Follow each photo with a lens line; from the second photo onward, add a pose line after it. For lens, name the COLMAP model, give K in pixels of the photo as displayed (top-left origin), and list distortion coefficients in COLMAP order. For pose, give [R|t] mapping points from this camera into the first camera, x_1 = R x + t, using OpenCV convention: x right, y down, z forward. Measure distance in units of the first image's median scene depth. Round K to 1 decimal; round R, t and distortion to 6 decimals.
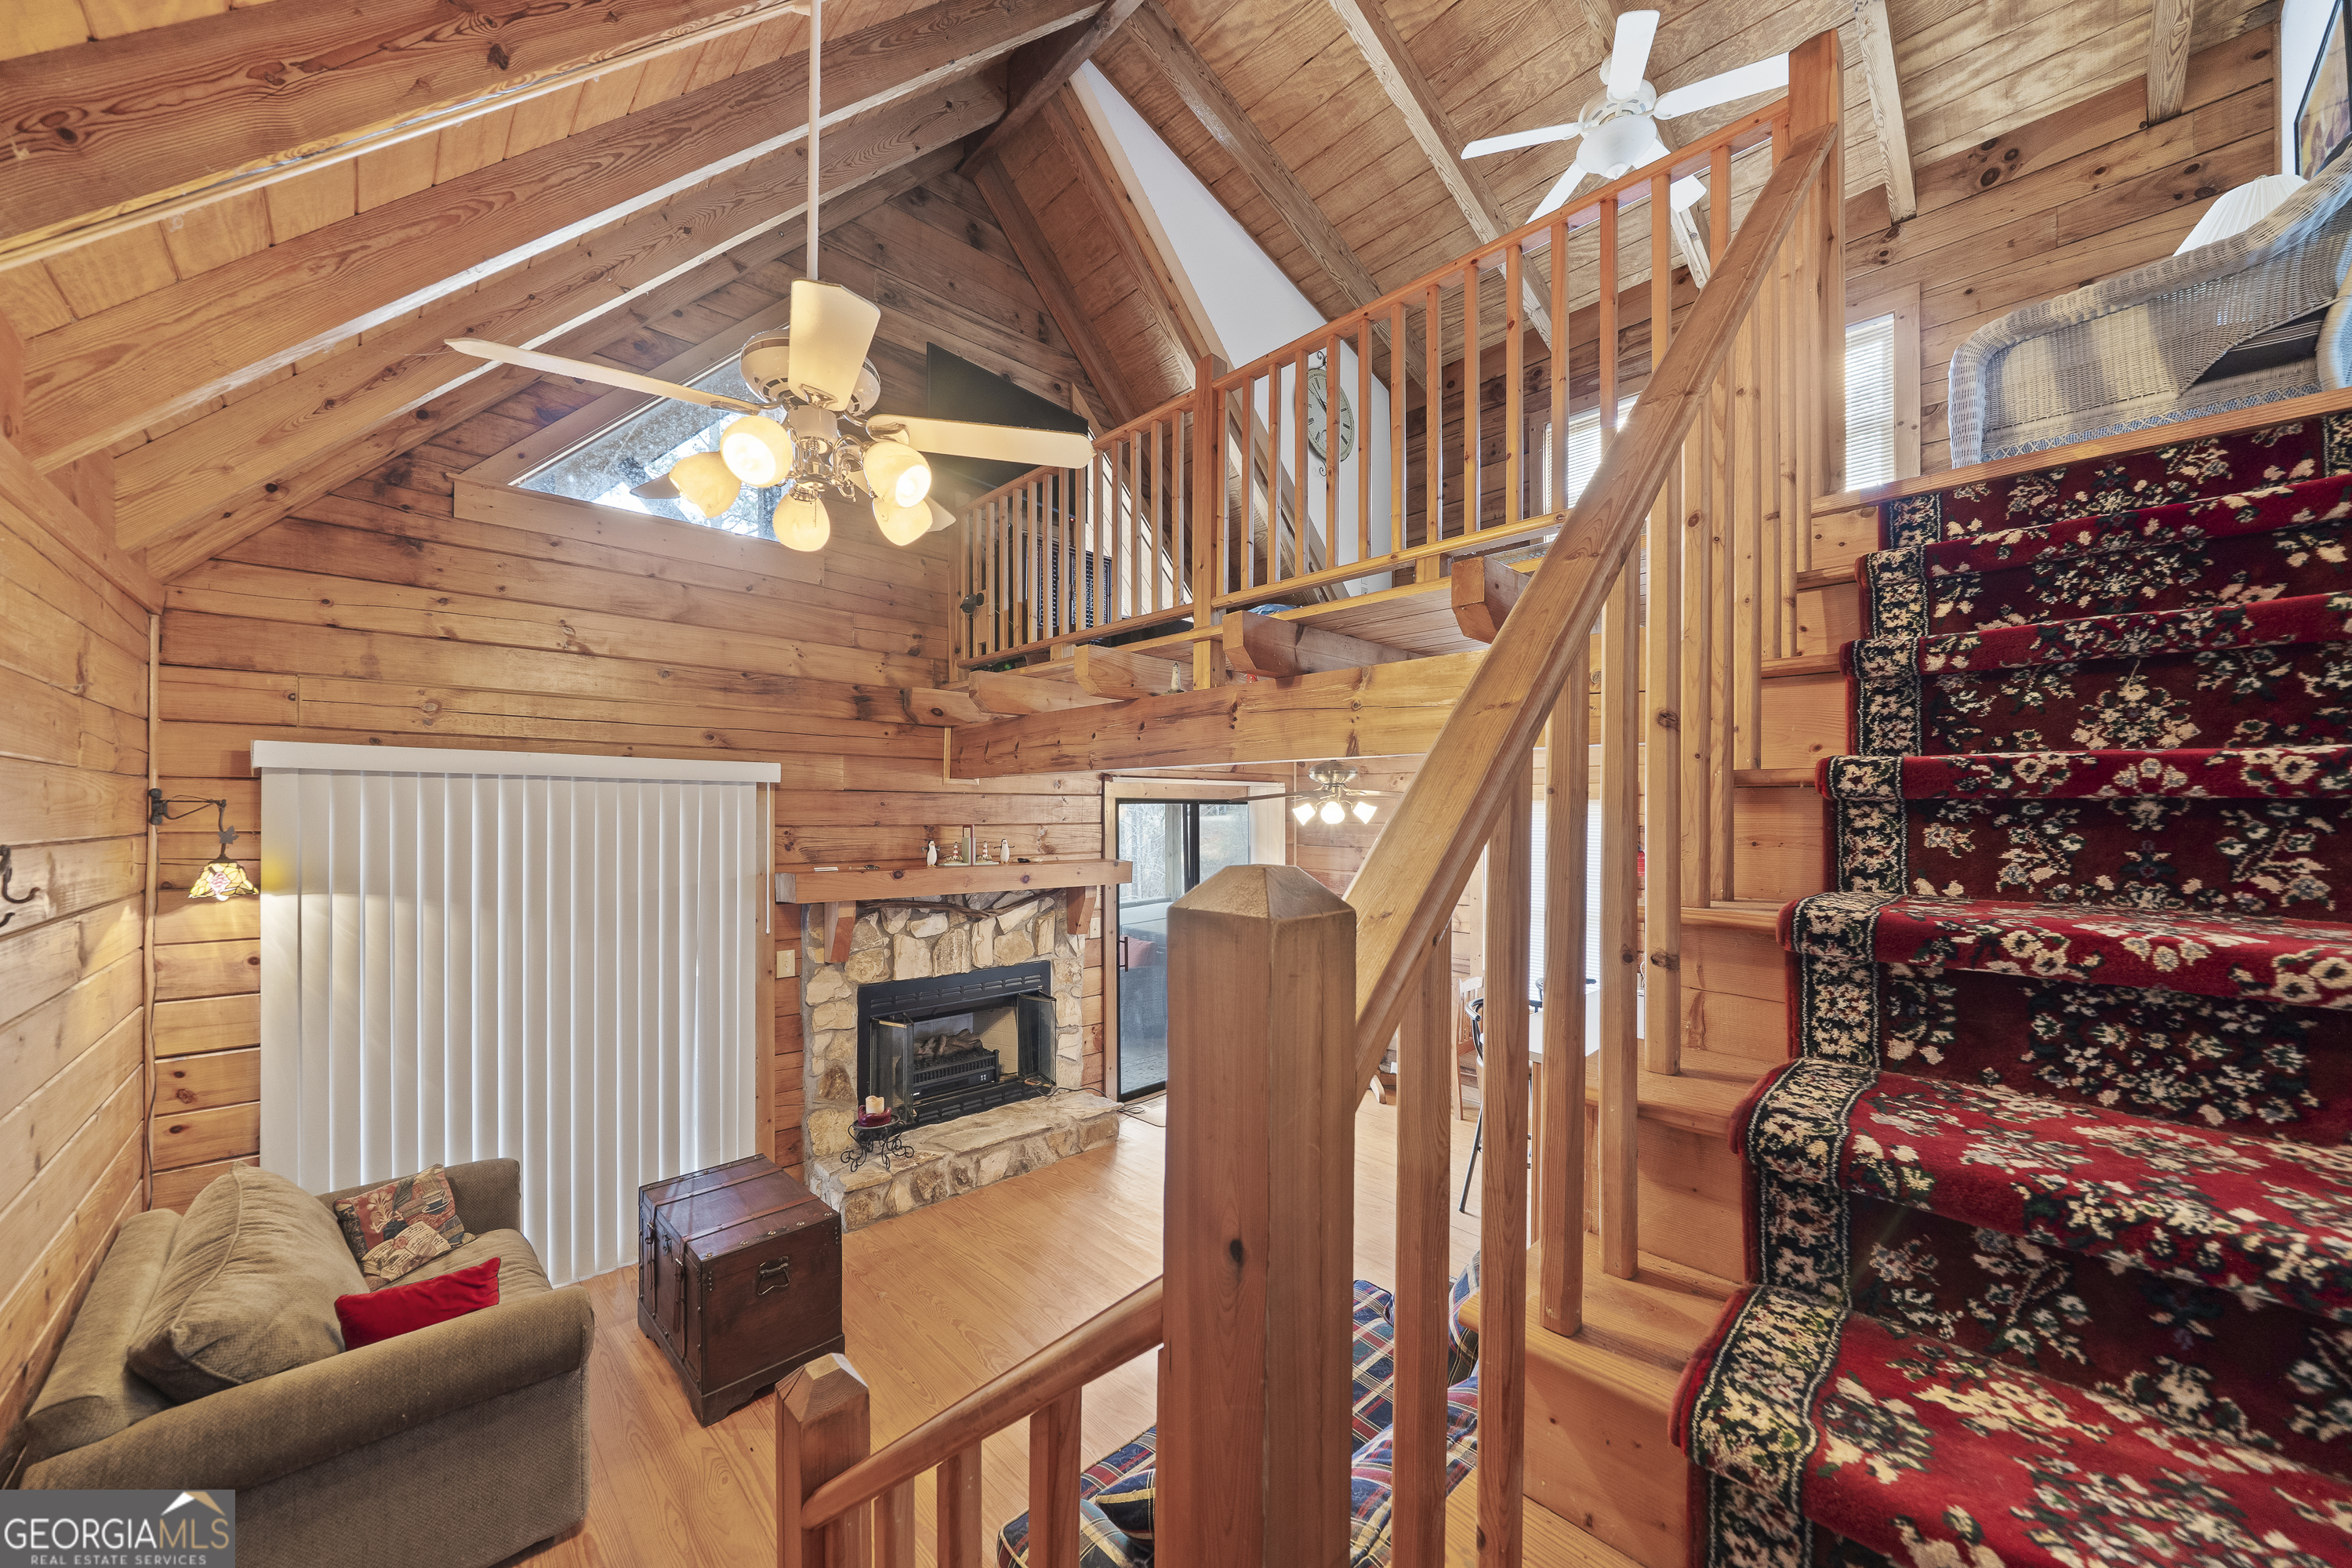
lens RADIAL K [[864.6, 0, 1166.9], [0, 864.6, 801.7], [0, 0, 1]] dist [-0.003568, 0.000440]
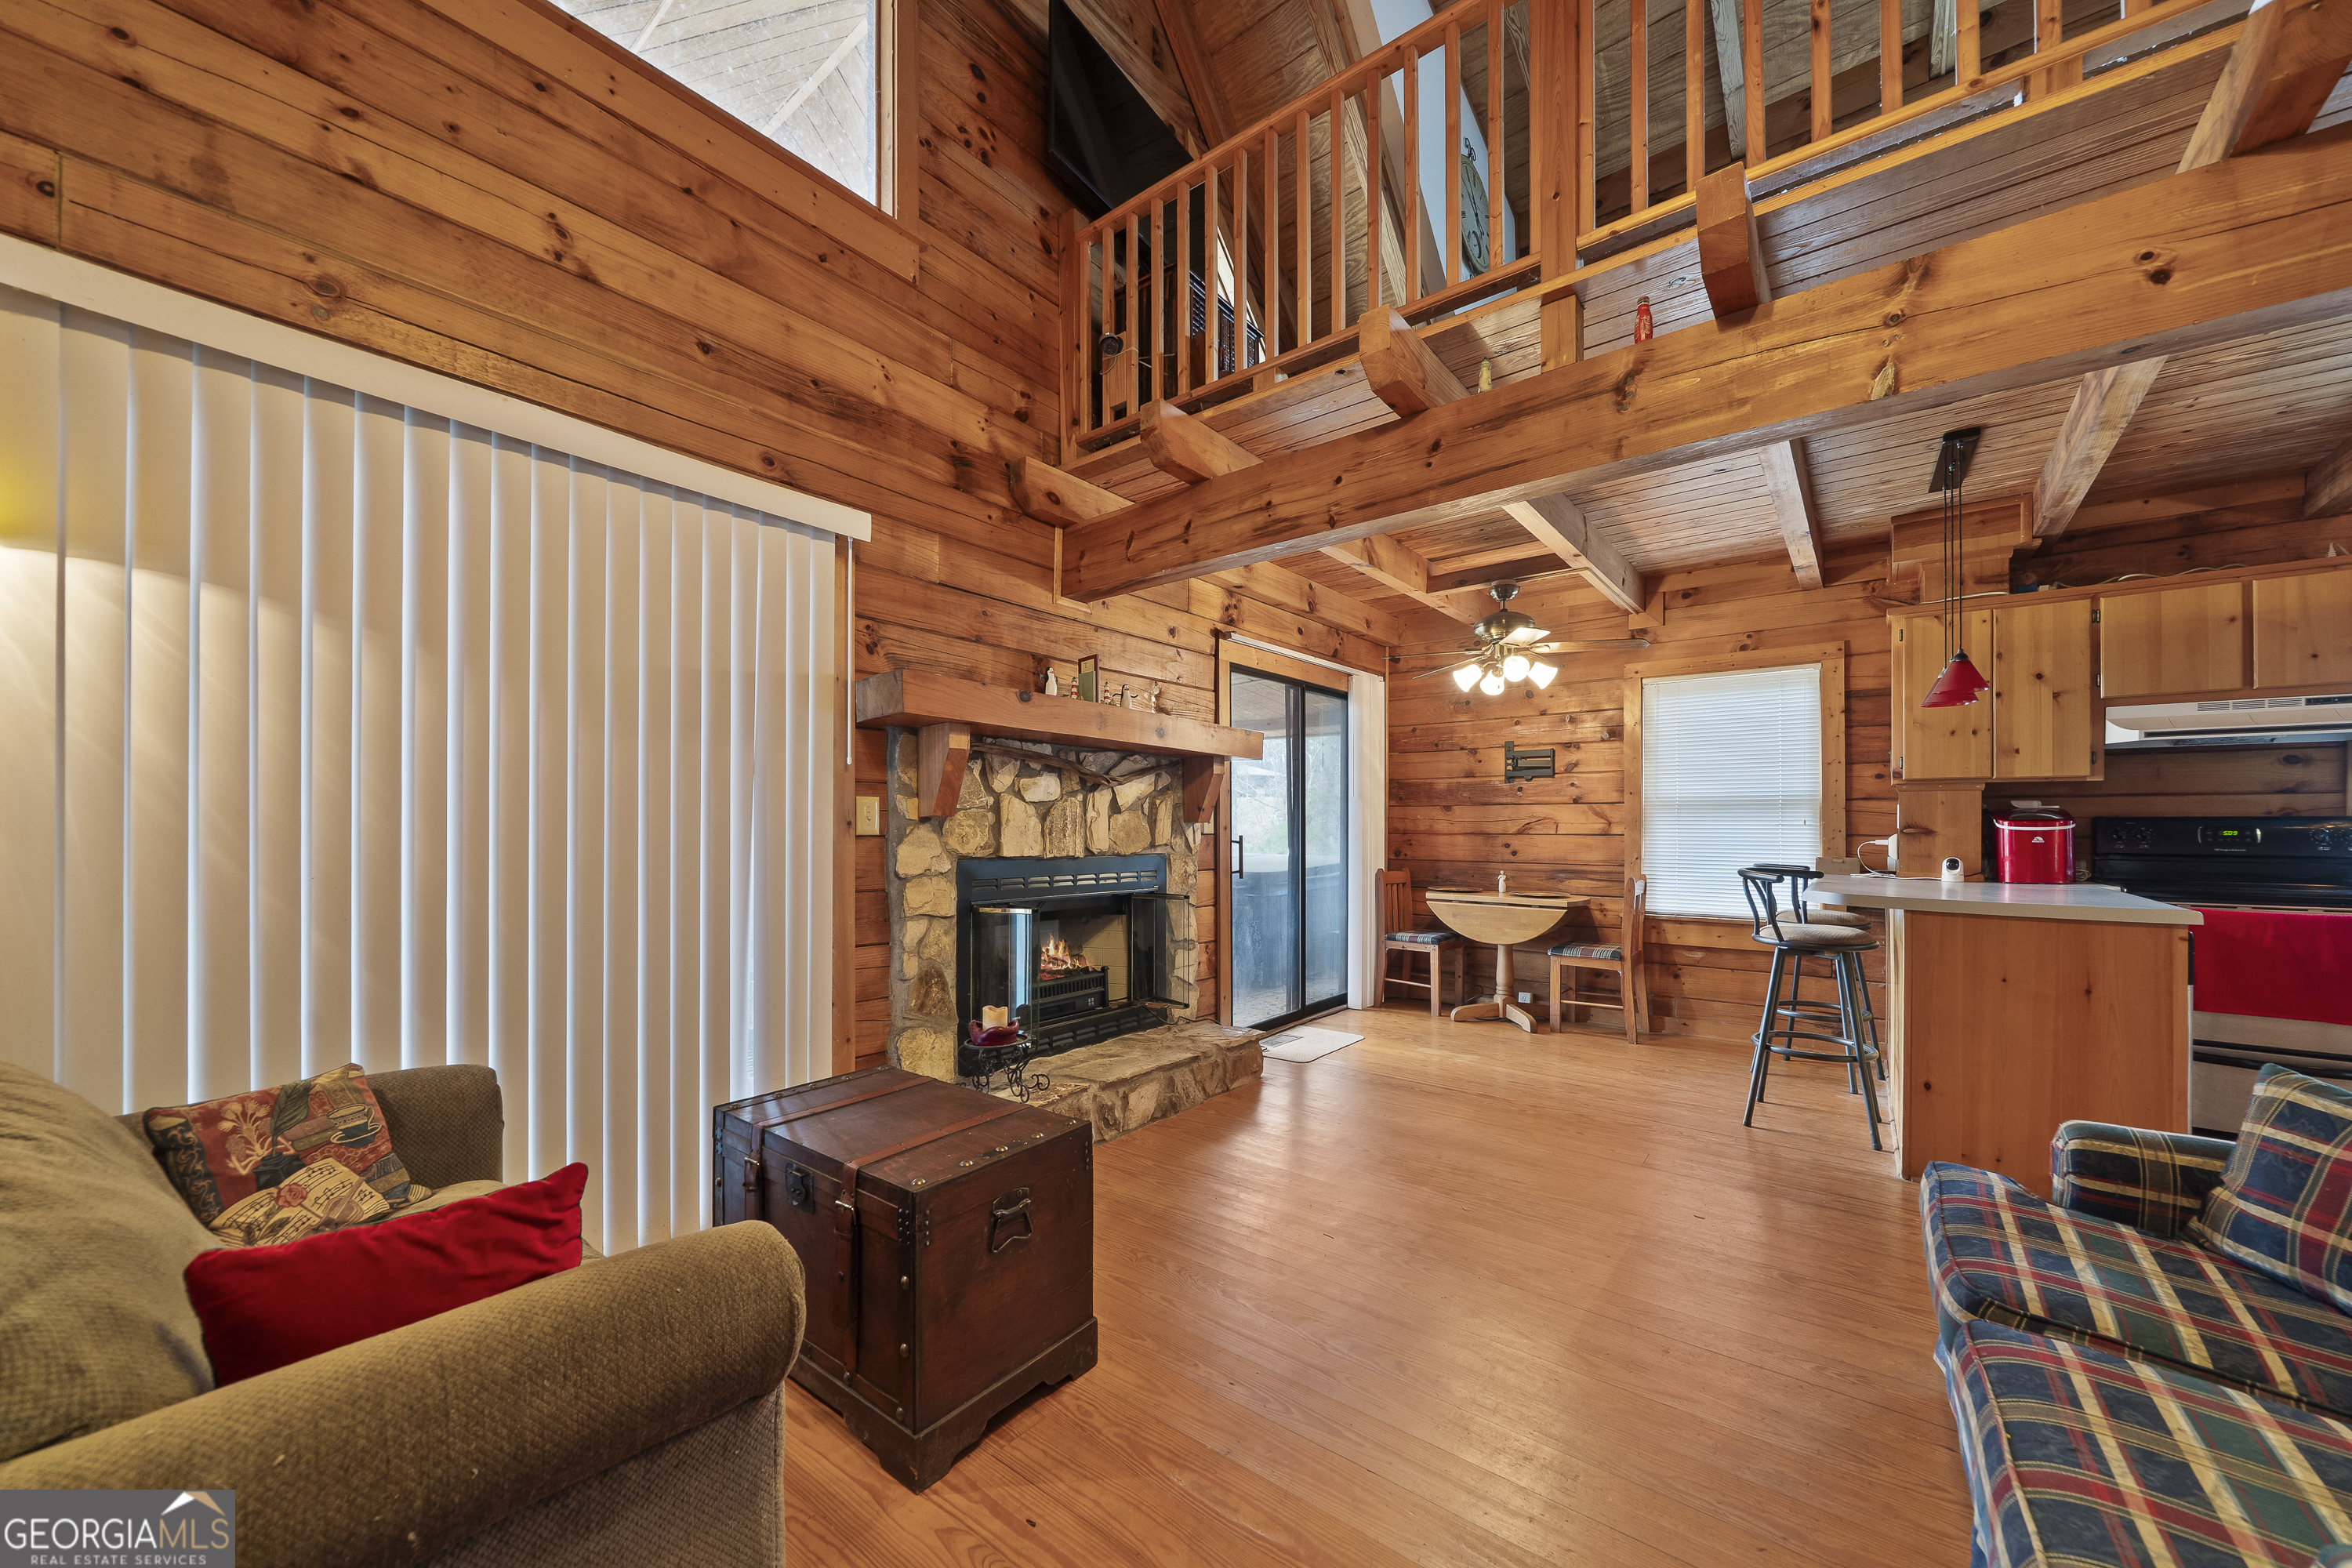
lens RADIAL K [[864.6, 0, 1173.7], [0, 864.6, 820.7], [0, 0, 1]] dist [-0.003568, 0.000440]
pose [[0.990629, 0.001692, 0.136569, -0.290026], [-0.001443, 0.999997, -0.001920, 0.190910], [-0.136572, 0.001705, 0.990629, 0.277259]]
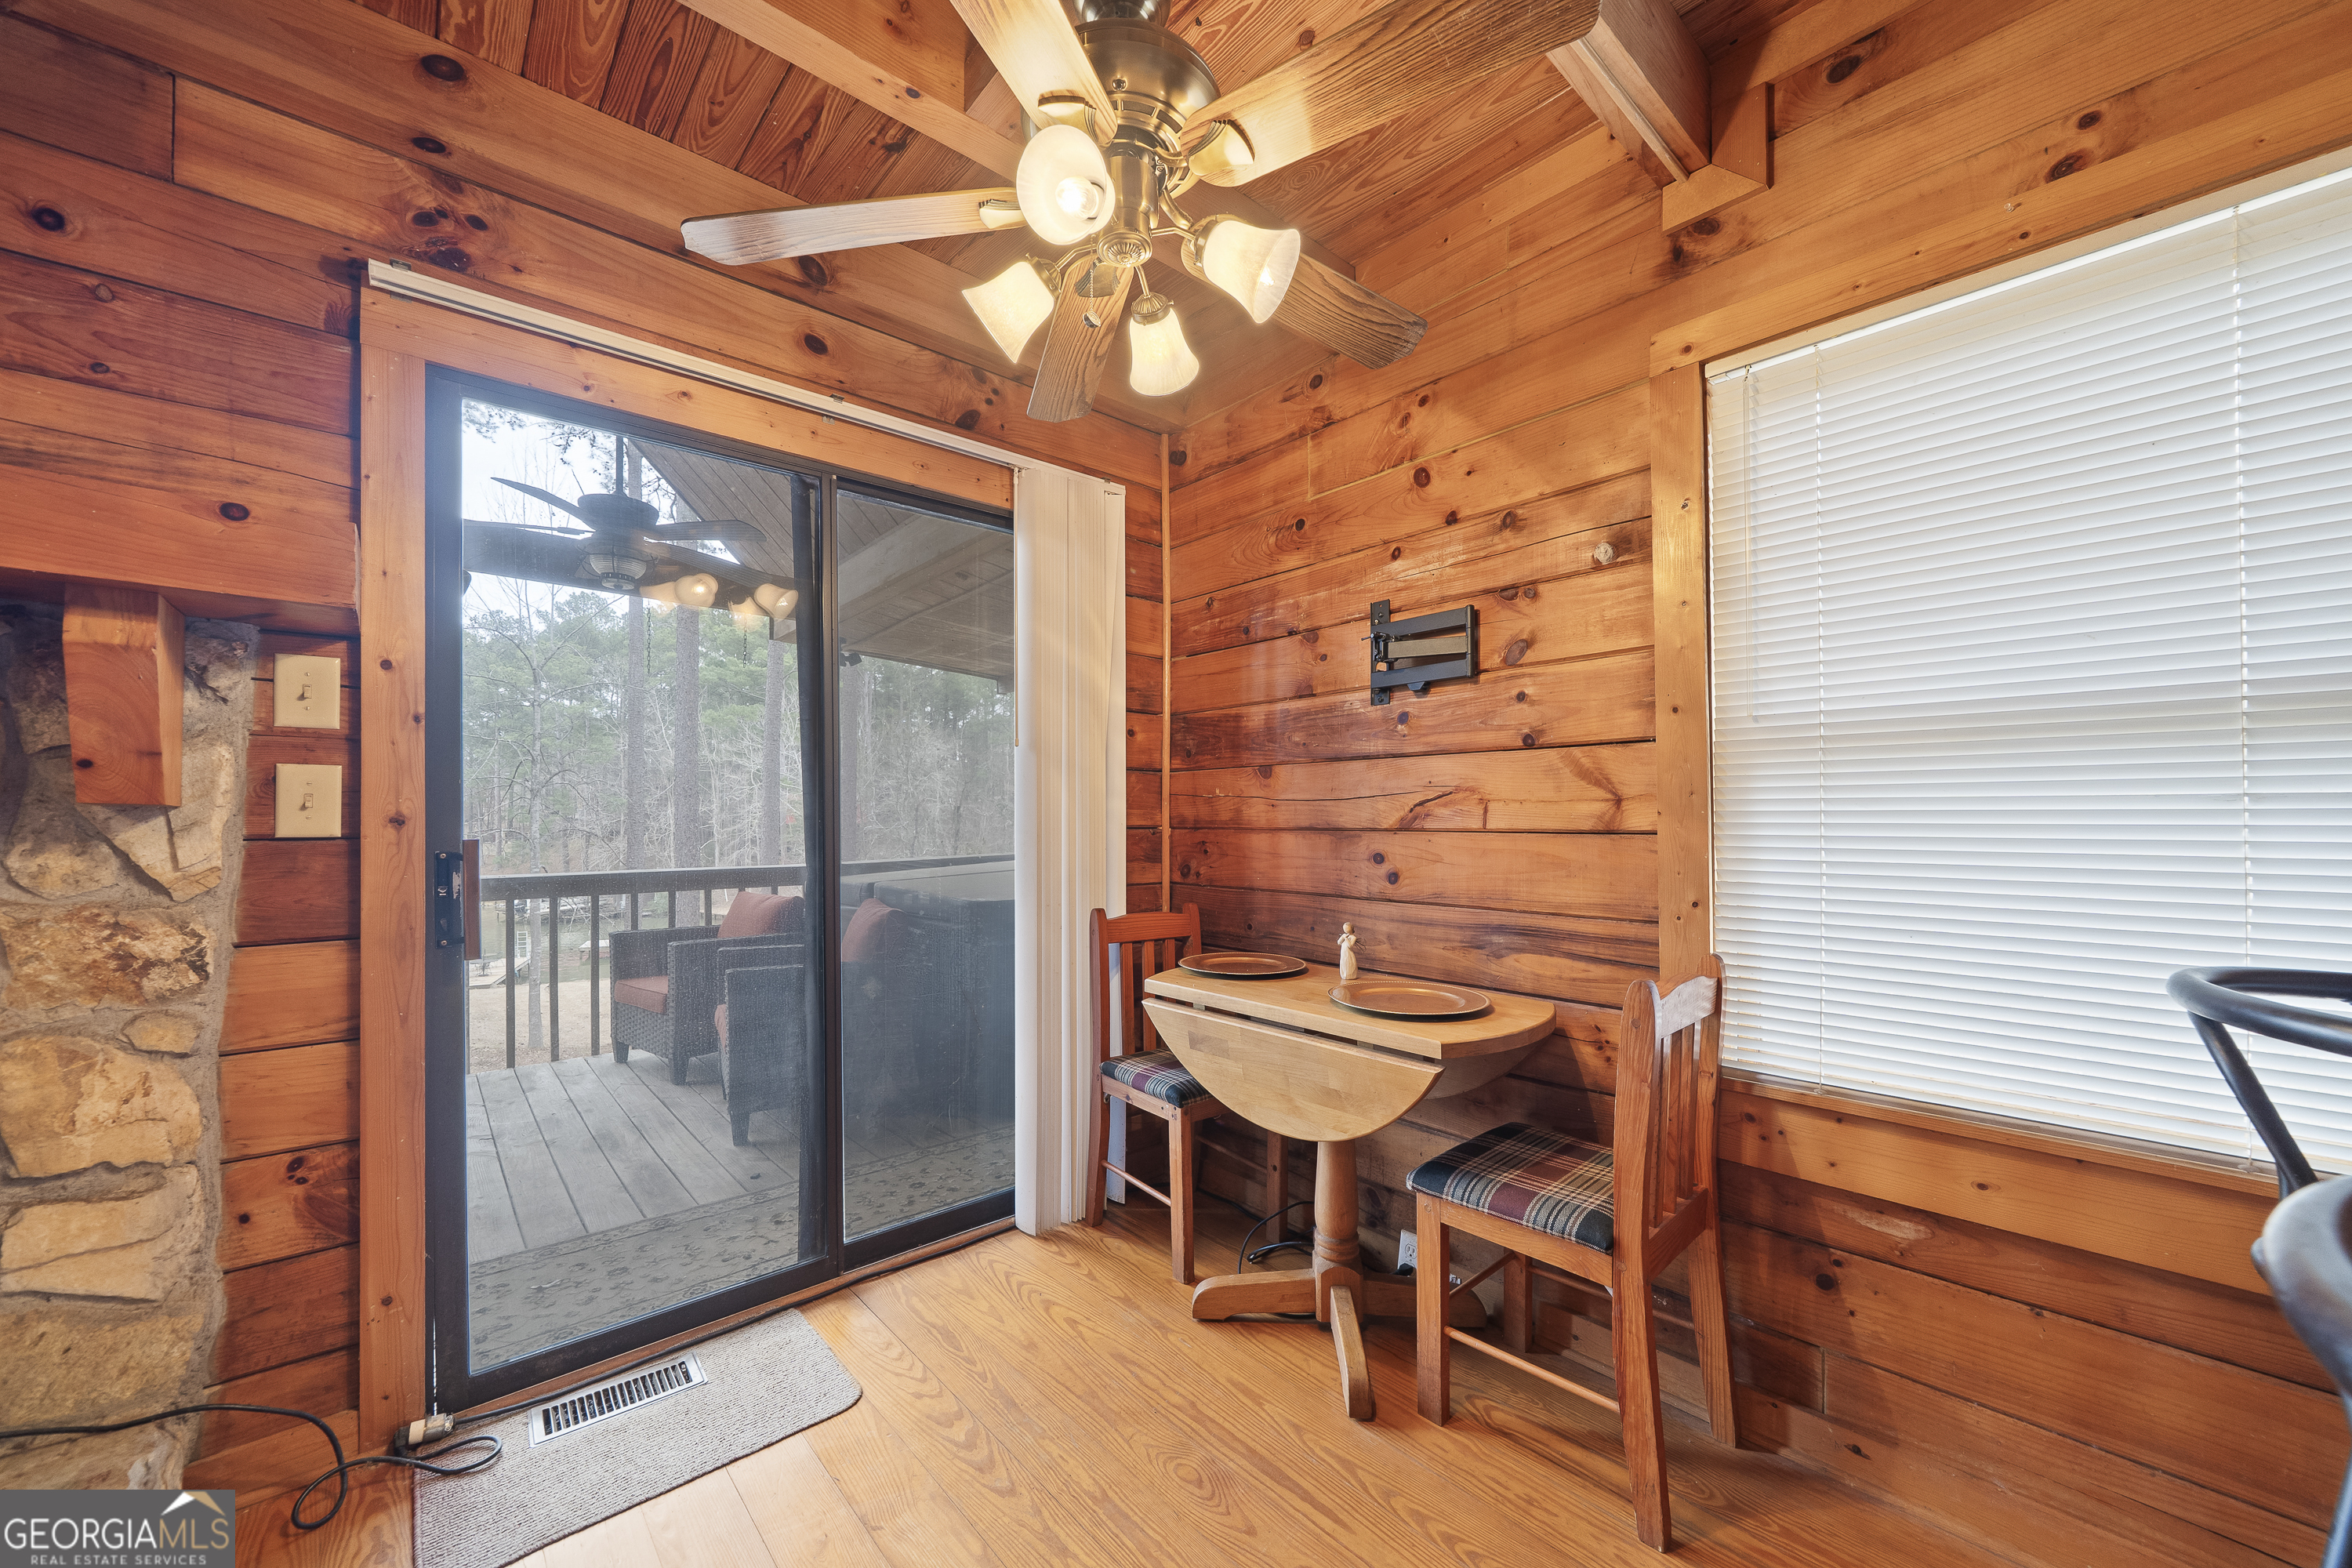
lens RADIAL K [[868.9, 0, 1179.3], [0, 868.9, 803.6], [0, 0, 1]] dist [-0.002105, -0.000216]
pose [[0.999428, -0.006692, -0.033138, 0.267237], [0.006420, 0.999945, -0.008303, 0.195352], [0.033191, 0.008085, 0.999416, 0.944934]]
